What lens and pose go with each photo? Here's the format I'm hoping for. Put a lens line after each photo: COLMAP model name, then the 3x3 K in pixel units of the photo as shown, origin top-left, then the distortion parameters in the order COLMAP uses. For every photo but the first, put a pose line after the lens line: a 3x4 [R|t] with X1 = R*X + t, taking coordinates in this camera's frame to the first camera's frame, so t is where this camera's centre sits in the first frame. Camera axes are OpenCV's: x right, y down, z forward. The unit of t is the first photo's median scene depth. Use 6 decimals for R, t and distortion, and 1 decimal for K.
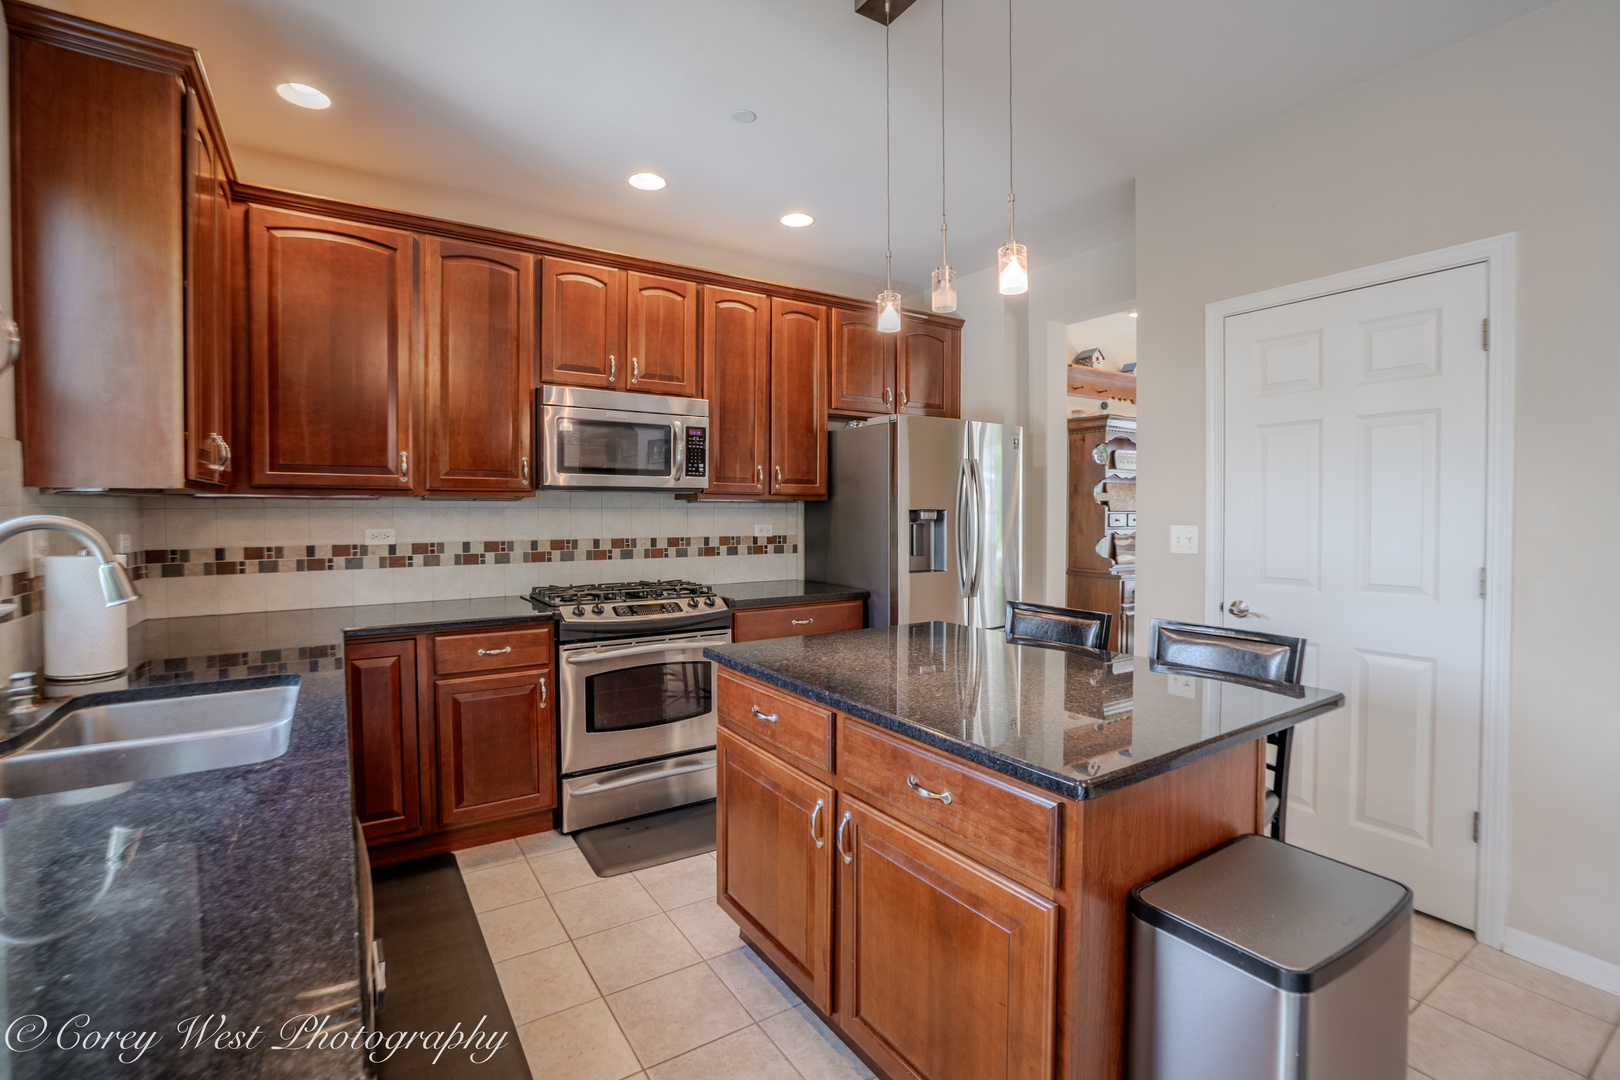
lens RADIAL K [[721.4, 0, 804.5], [0, 721.4, 527.4], [0, 0, 1]] dist [-0.030404, 0.000568]
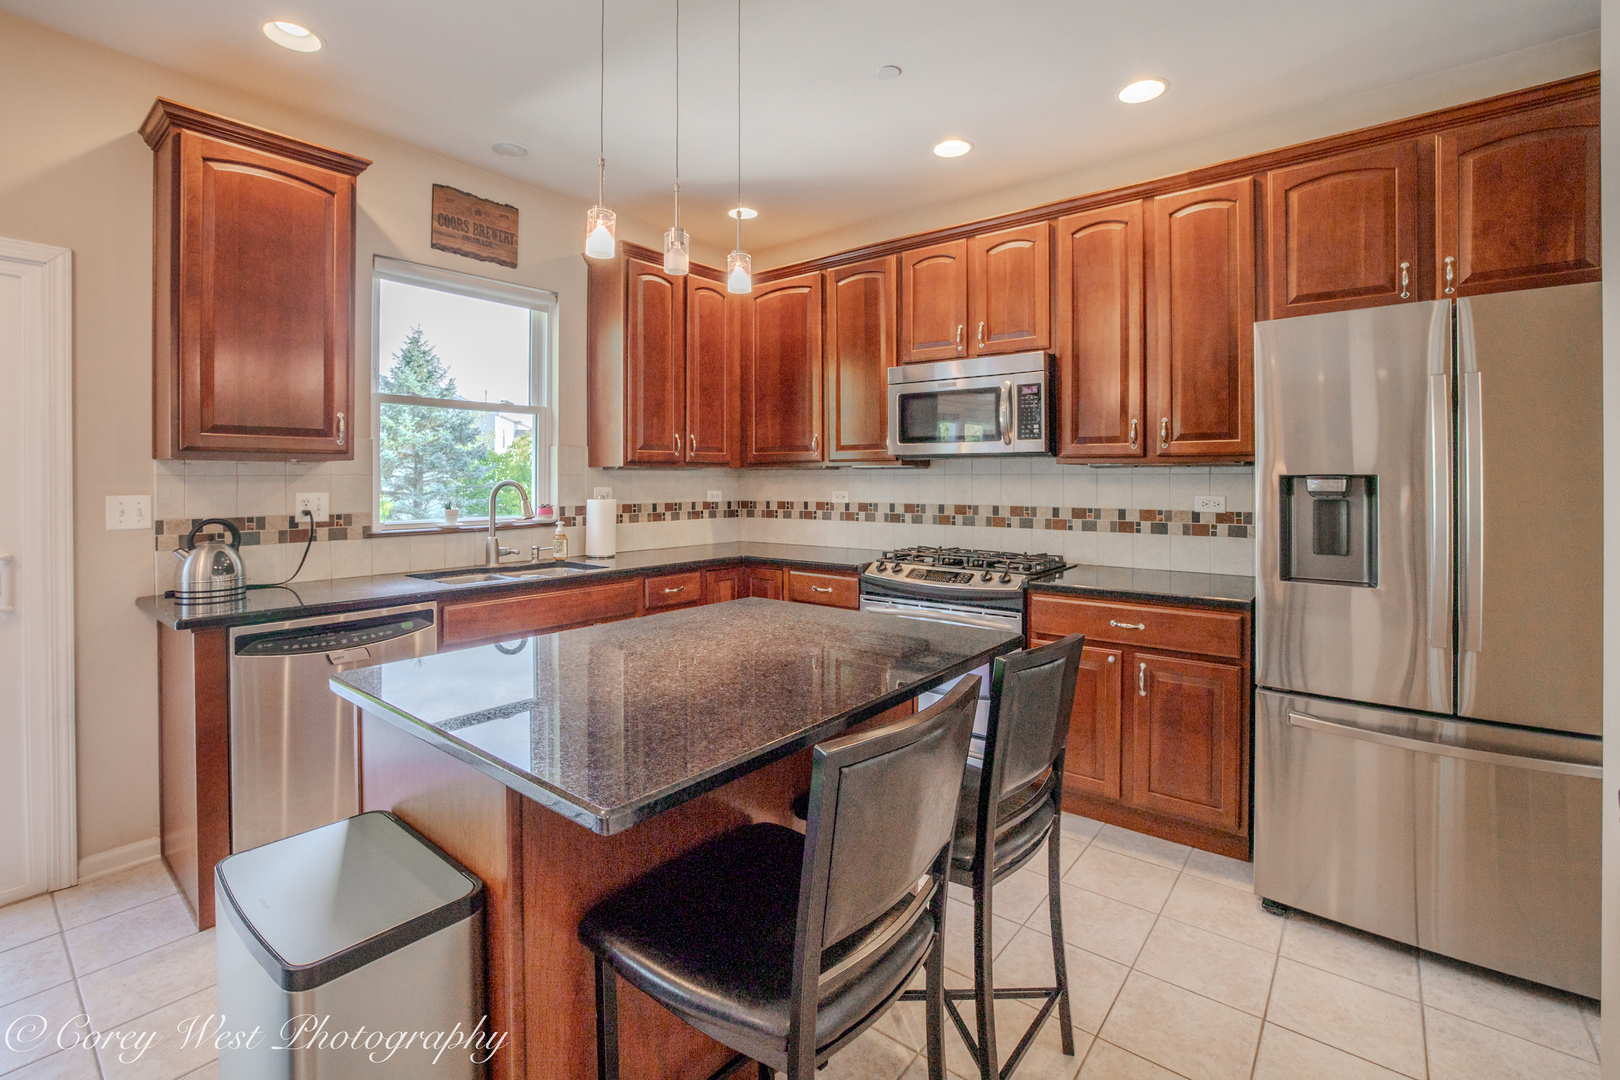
lens RADIAL K [[721.4, 0, 769.3], [0, 721.4, 480.1], [0, 0, 1]] dist [-0.030404, 0.000568]
pose [[0.290990, 0.001234, -0.956725, 0.600127], [-0.021277, 0.999760, -0.005182, -0.008137], [0.956490, 0.021864, 0.290946, 0.426883]]
